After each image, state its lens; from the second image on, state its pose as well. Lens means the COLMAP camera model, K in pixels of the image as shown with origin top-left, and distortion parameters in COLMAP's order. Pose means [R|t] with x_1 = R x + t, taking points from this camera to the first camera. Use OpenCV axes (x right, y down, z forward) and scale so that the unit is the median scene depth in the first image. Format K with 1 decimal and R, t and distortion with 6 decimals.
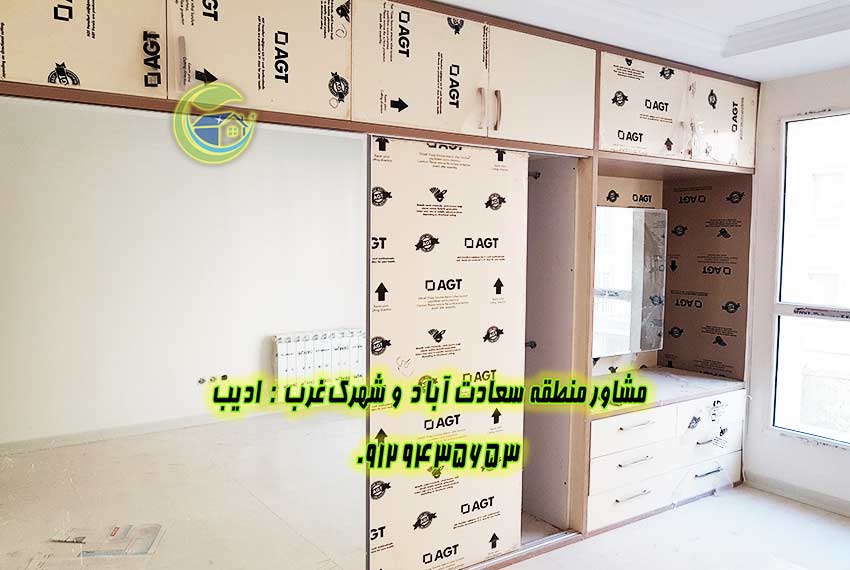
lens RADIAL K [[667.9, 0, 429.5], [0, 667.9, 281.5], [0, 0, 1]] dist [0.000877, -0.003339]
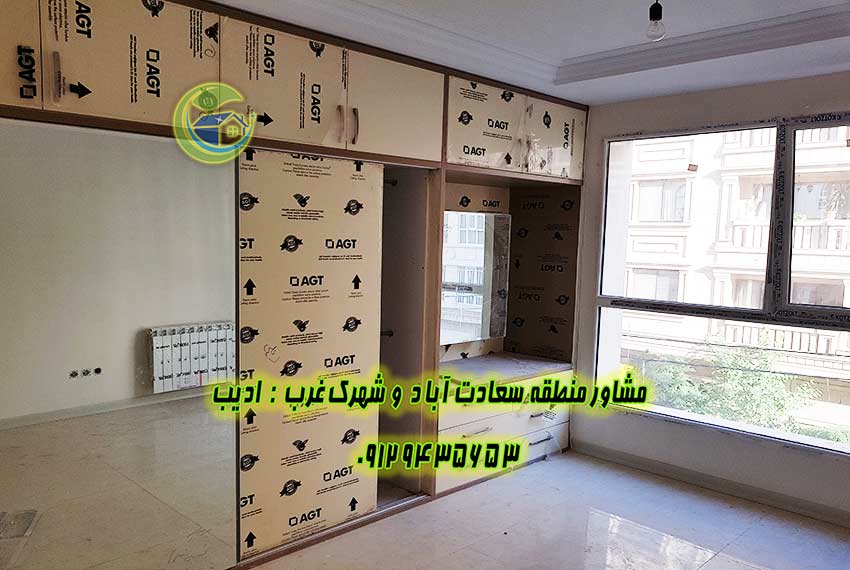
lens RADIAL K [[667.9, 0, 426.7], [0, 667.9, 297.3], [0, 0, 1]] dist [0.000877, -0.003339]
pose [[0.986333, -0.002621, 0.164744, 0.033959], [-0.002865, 0.999450, 0.033049, -0.004700], [-0.164740, -0.033070, 0.985783, -0.142240]]
